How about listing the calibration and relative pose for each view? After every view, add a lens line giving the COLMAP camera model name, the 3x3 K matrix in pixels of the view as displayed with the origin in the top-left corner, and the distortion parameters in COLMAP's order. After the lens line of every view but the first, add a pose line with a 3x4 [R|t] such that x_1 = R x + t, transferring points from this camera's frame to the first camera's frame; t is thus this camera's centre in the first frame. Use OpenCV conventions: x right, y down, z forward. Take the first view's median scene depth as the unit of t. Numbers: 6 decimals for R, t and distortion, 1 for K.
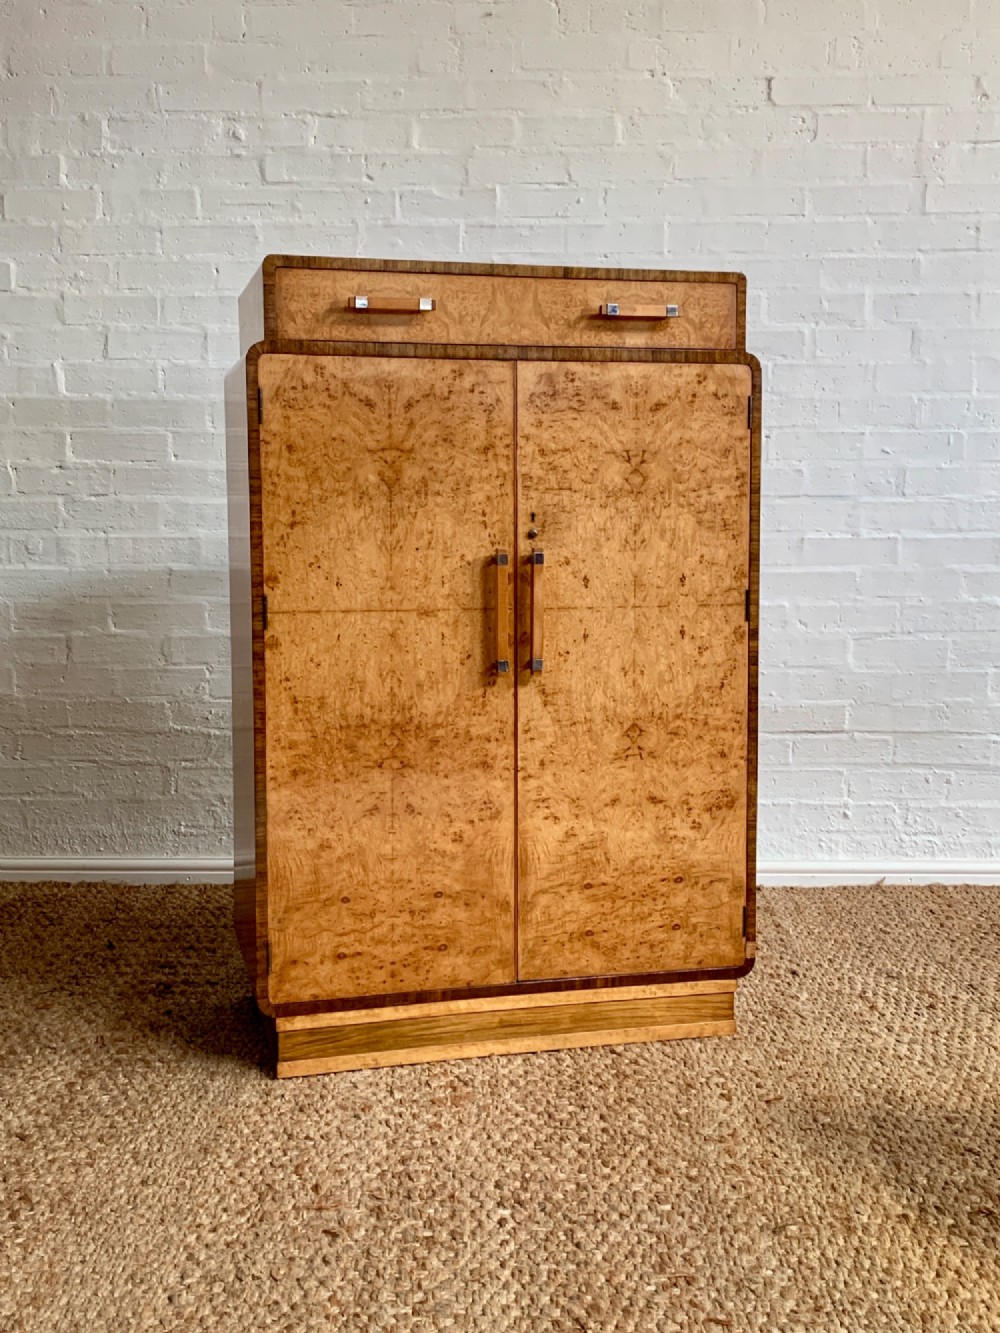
lens RADIAL K [[1566.2, 0, 494.0], [0, 1566.2, 648.1], [0, 0, 1]] dist [0.047618, 0.000000]
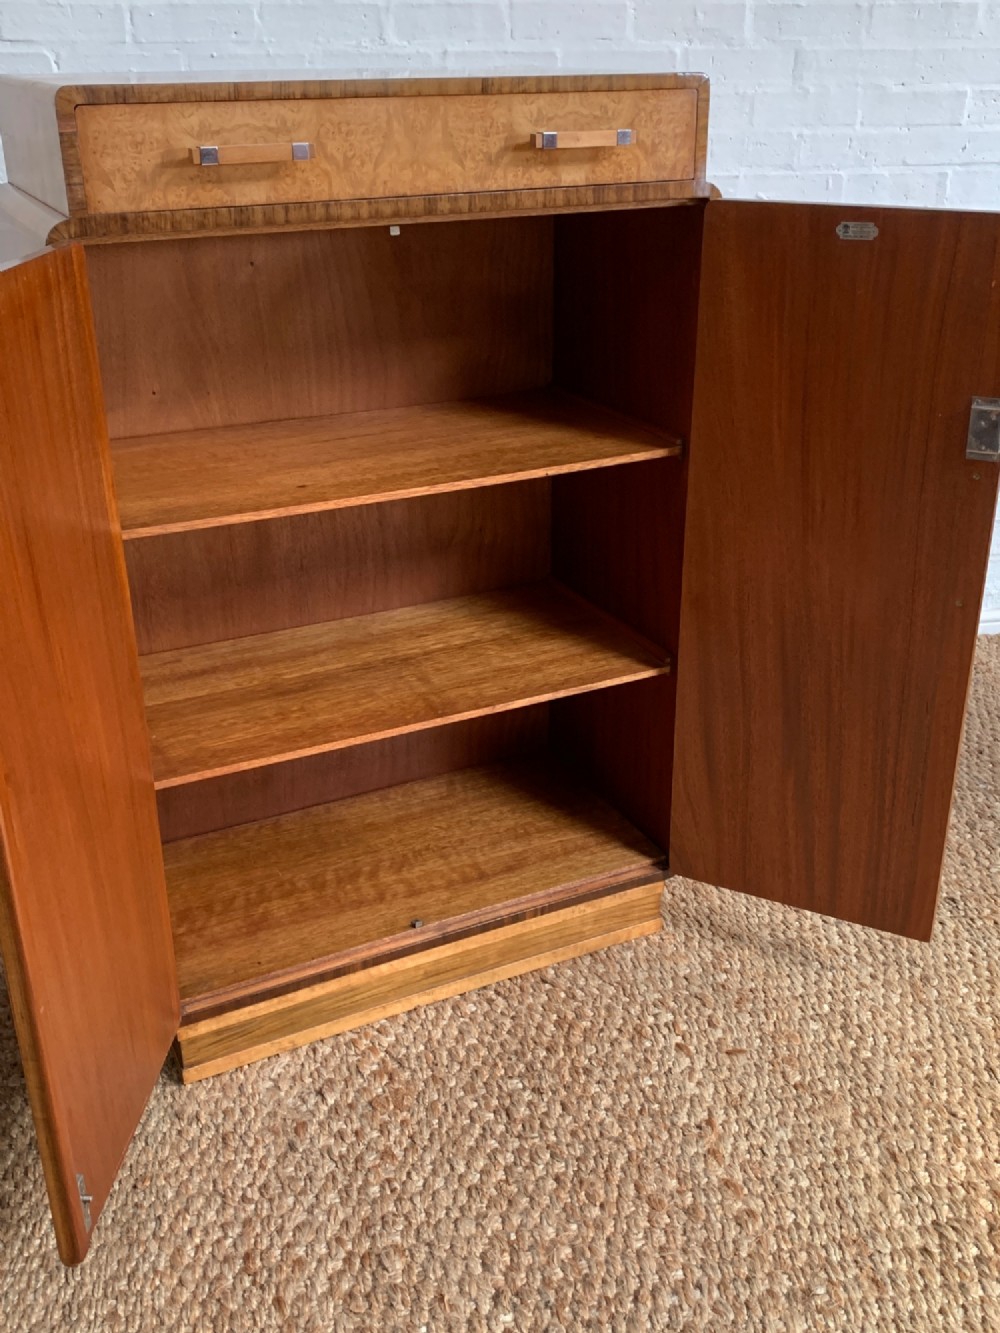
lens RADIAL K [[1379.2, 0, 501.5], [0, 1379.2, 657.8], [0, 0, 1]] dist [0.001866, 0.000000]
pose [[0.977900, -0.088612, 0.189368, -0.063332], [0.021921, 0.944206, 0.328626, -0.141004], [-0.207922, -0.317213, 0.925281, 0.233709]]
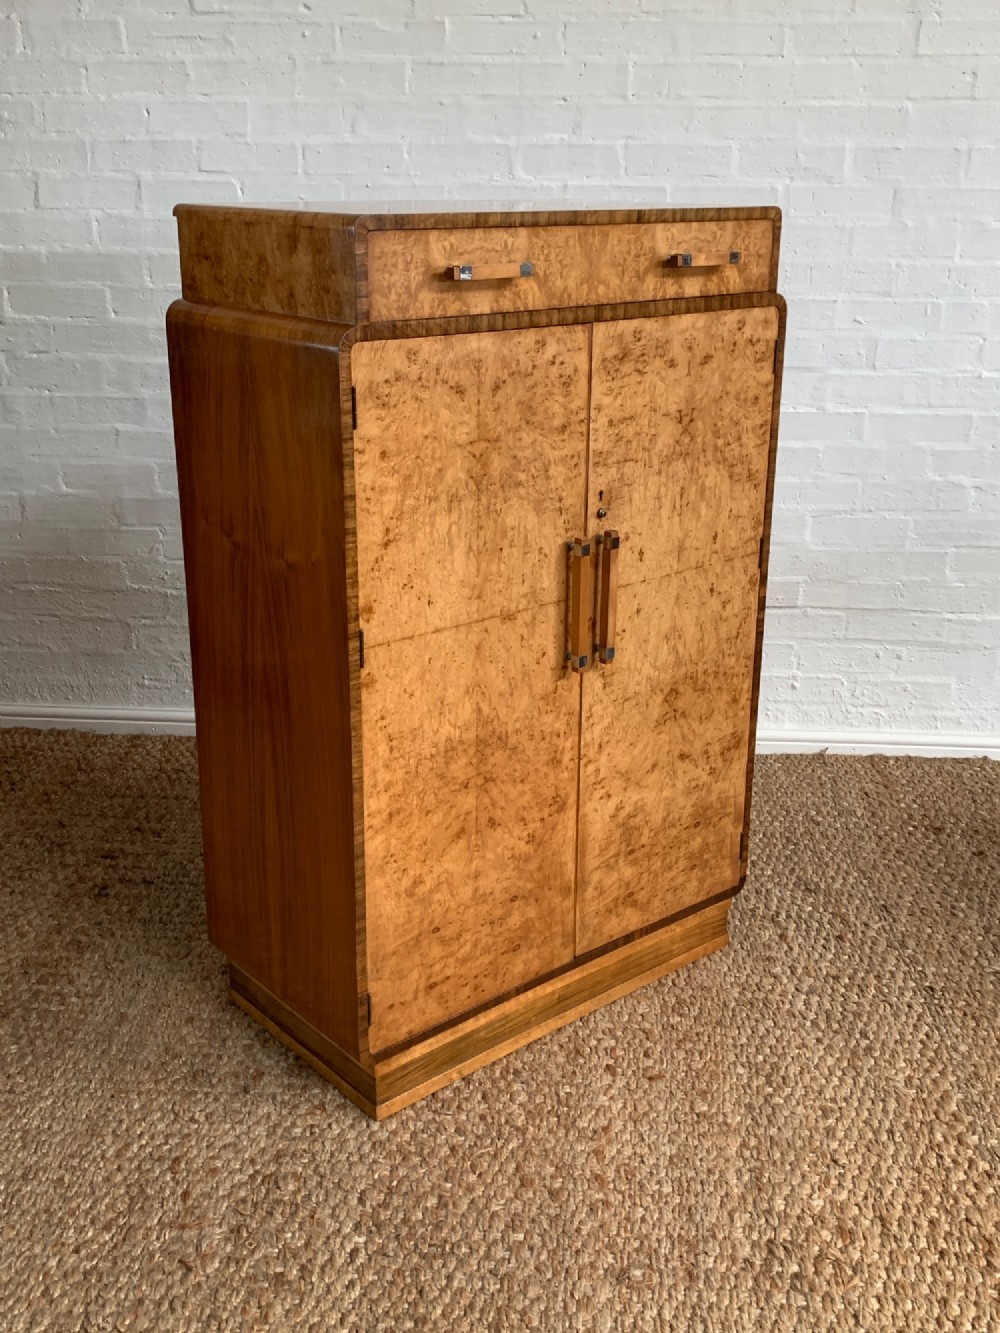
lens RADIAL K [[1430.5, 0, 501.4], [0, 1430.5, 661.8], [0, 0, 1]] dist [-0.000318, 0.000000]
pose [[0.999152, 0.019984, -0.036001, 0.071651], [-0.010719, 0.970421, 0.241181, -0.133424], [0.039756, -0.240591, 0.969812, 0.112266]]
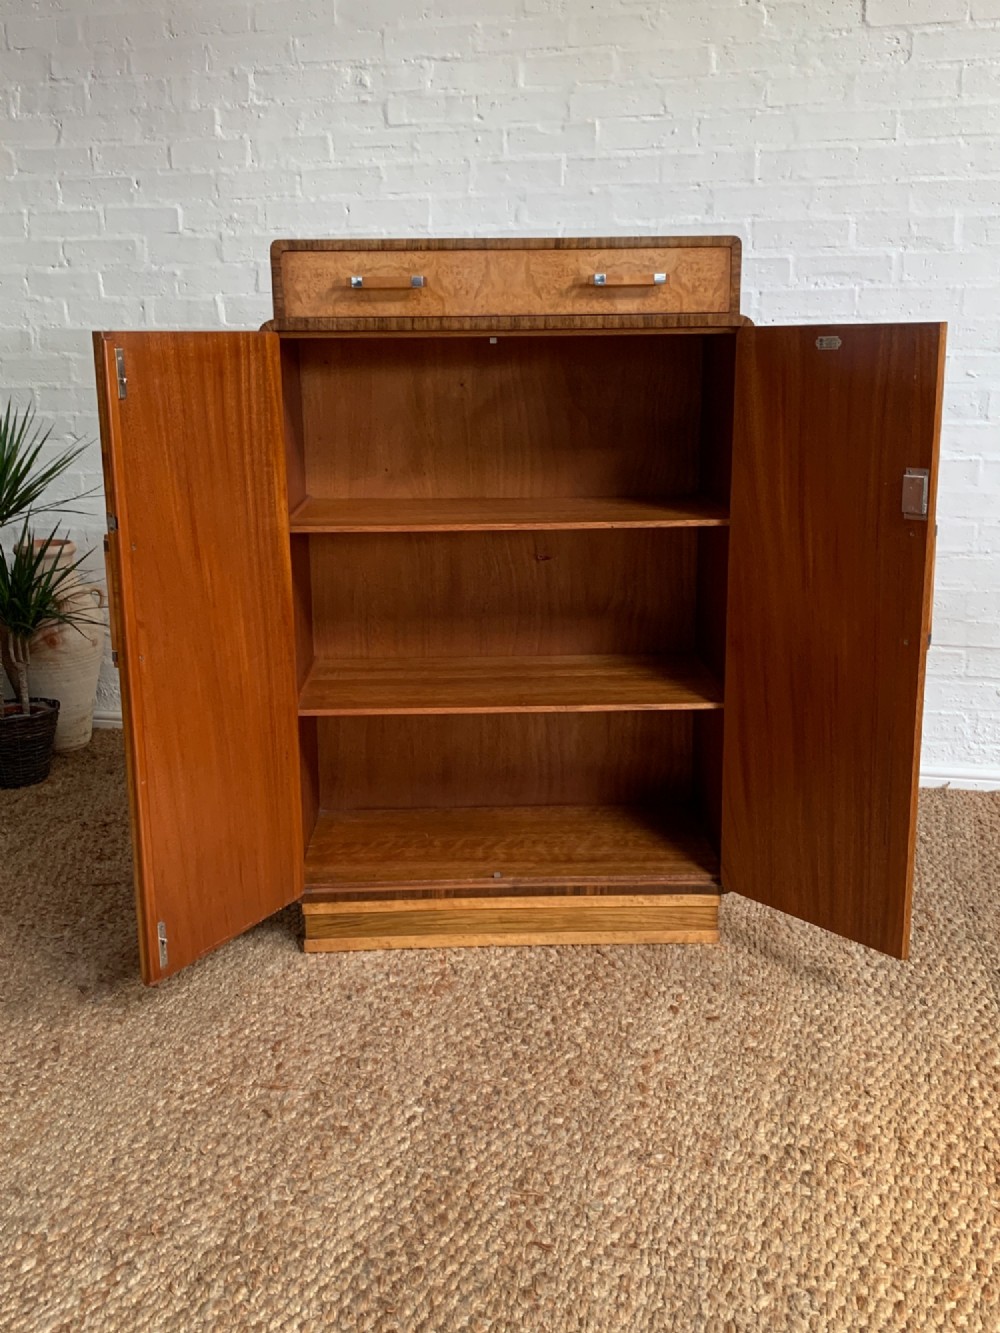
lens RADIAL K [[1379.2, 0, 488.7], [0, 1379.2, 650.0], [0, 0, 1]] dist [0.001866, 0.000000]
pose [[0.973717, 0.043618, -0.223547, 0.155255], [-0.013275, 0.990691, 0.135479, -0.066492], [0.227376, -0.128951, 0.965232, 0.044454]]
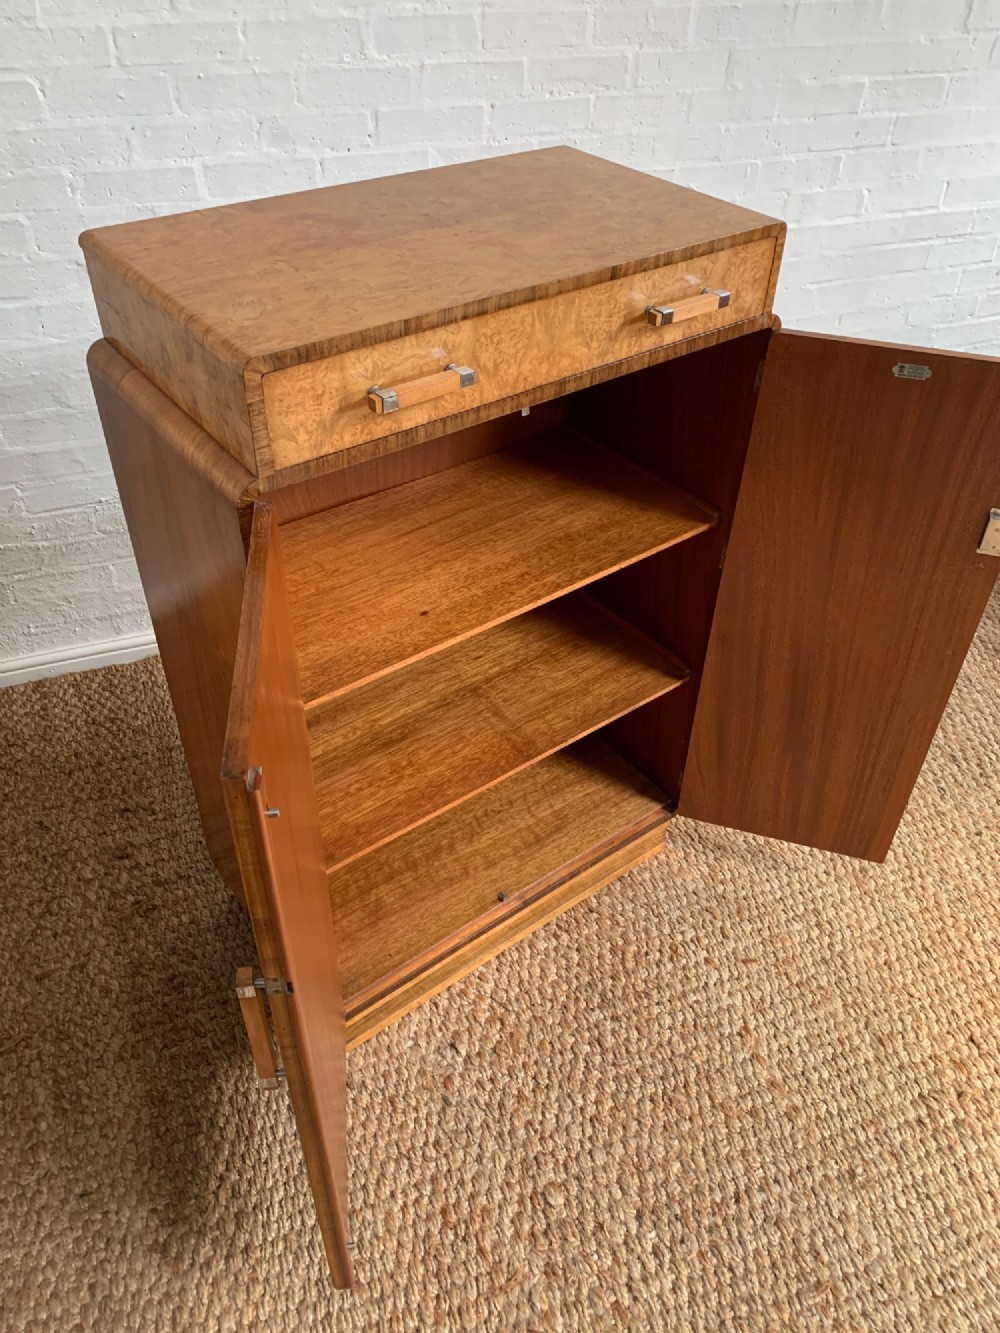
lens RADIAL K [[1032.5, 0, 500.4], [0, 1032.5, 663.9], [0, 0, 1]] dist [0.000645, 0.004701]
pose [[0.922181, -0.232564, 0.309026, -0.139657], [0.013261, 0.817557, 0.575695, -0.261599], [-0.386532, -0.526797, 0.757019, 0.391727]]
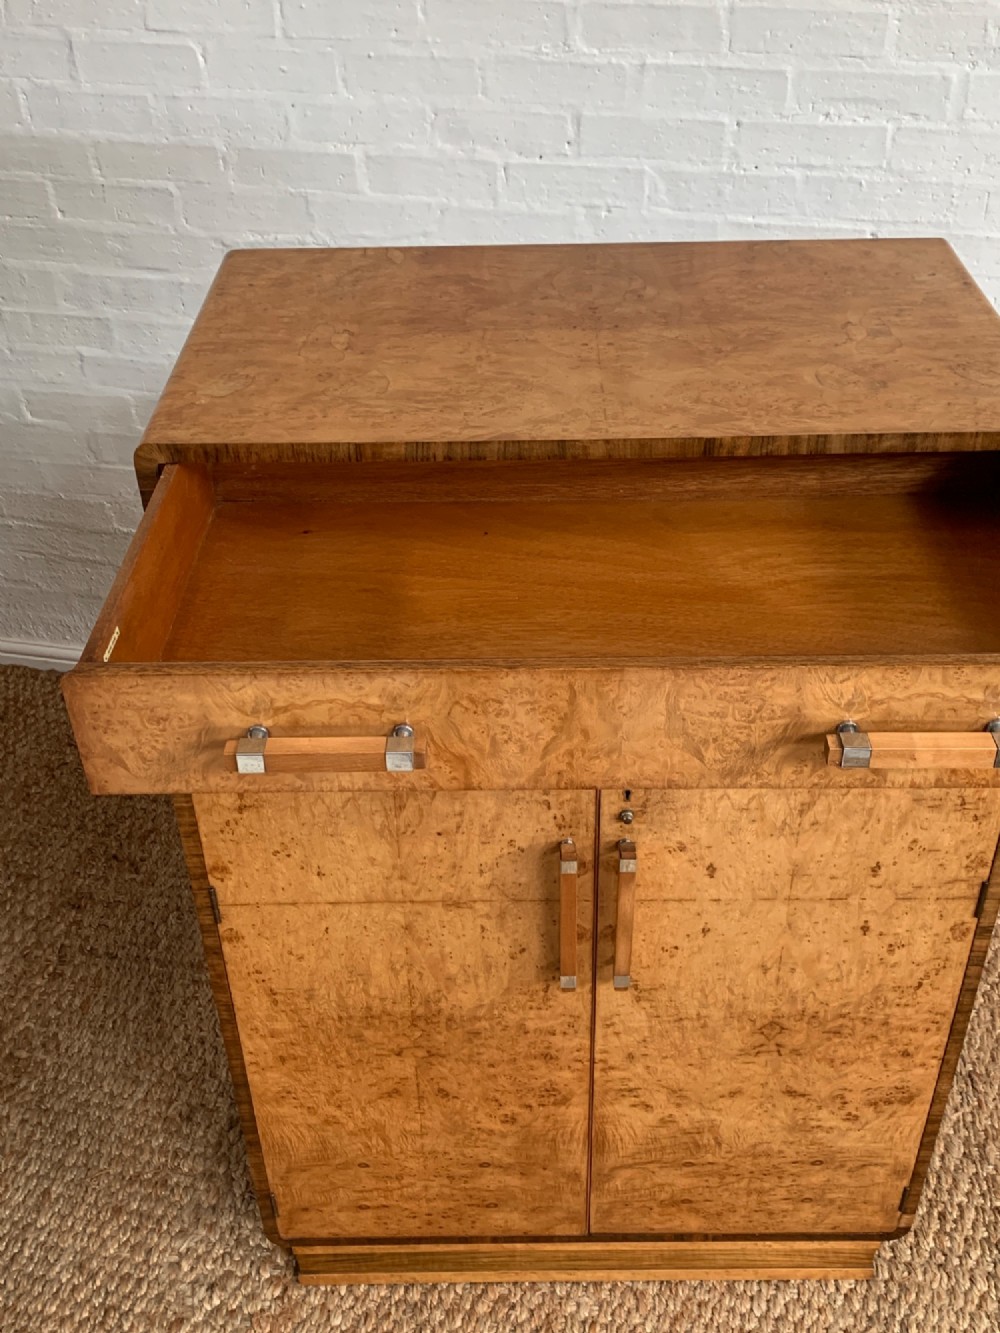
lens RADIAL K [[1430.5, 0, 508.1], [0, 1430.5, 675.5], [0, 0, 1]] dist [-0.000318, 0.000000]
pose [[0.985237, 0.088511, -0.146537, 0.128538], [0.000415, 0.854735, 0.519064, -0.296754], [0.171193, -0.511462, 0.842080, 0.366503]]
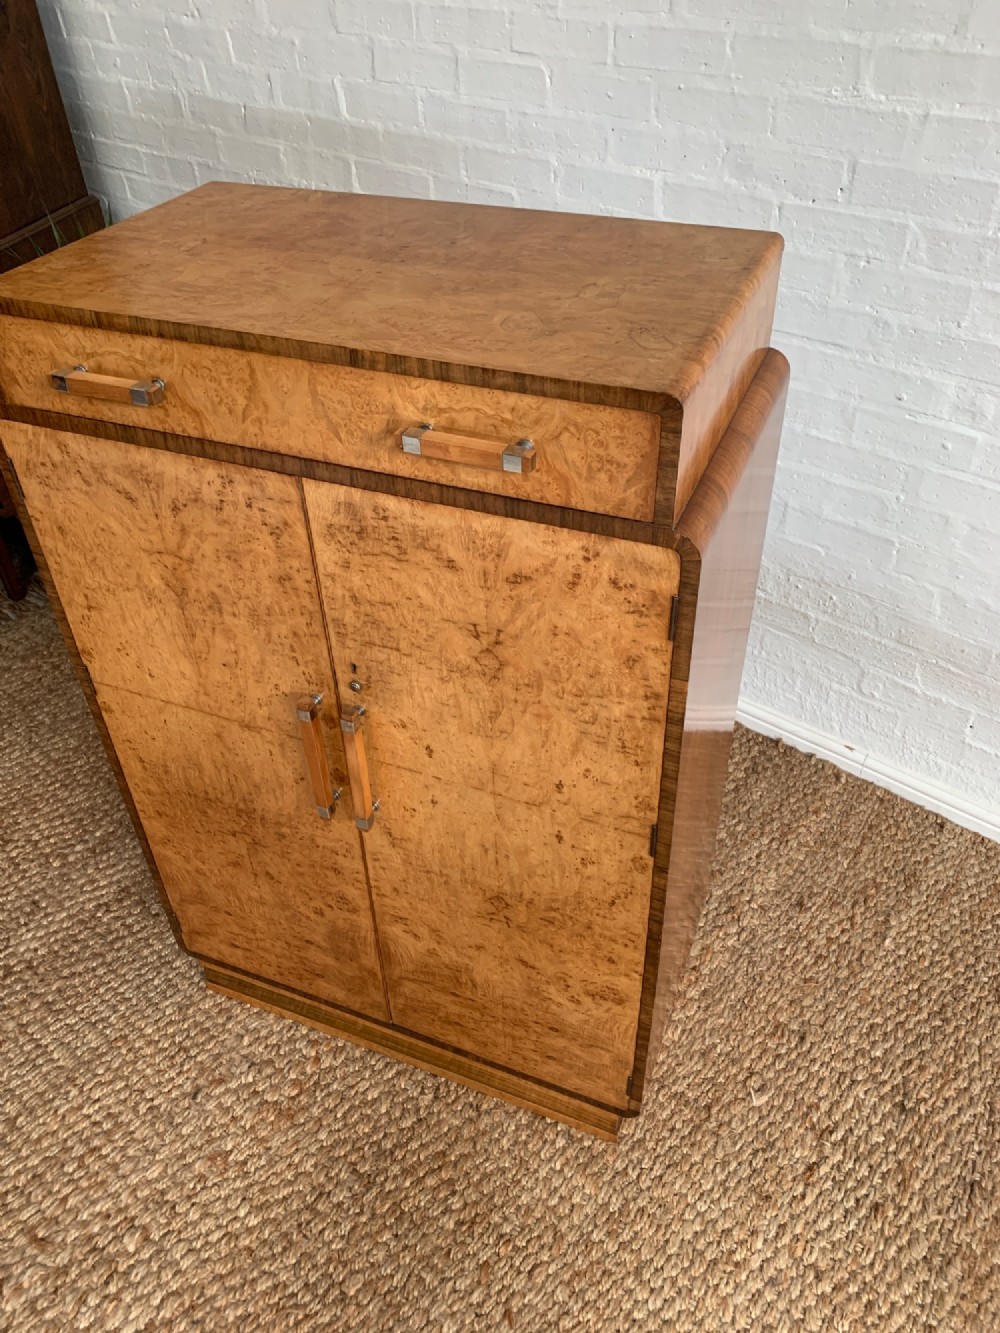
lens RADIAL K [[1032.5, 0, 494.9], [0, 1032.5, 663.4], [0, 0, 1]] dist [0.000645, 0.004701]
pose [[0.800222, 0.362556, -0.477701, 0.218764], [-0.029063, 0.819070, 0.572957, -0.258839], [0.598999, -0.444609, 0.665975, 0.515709]]
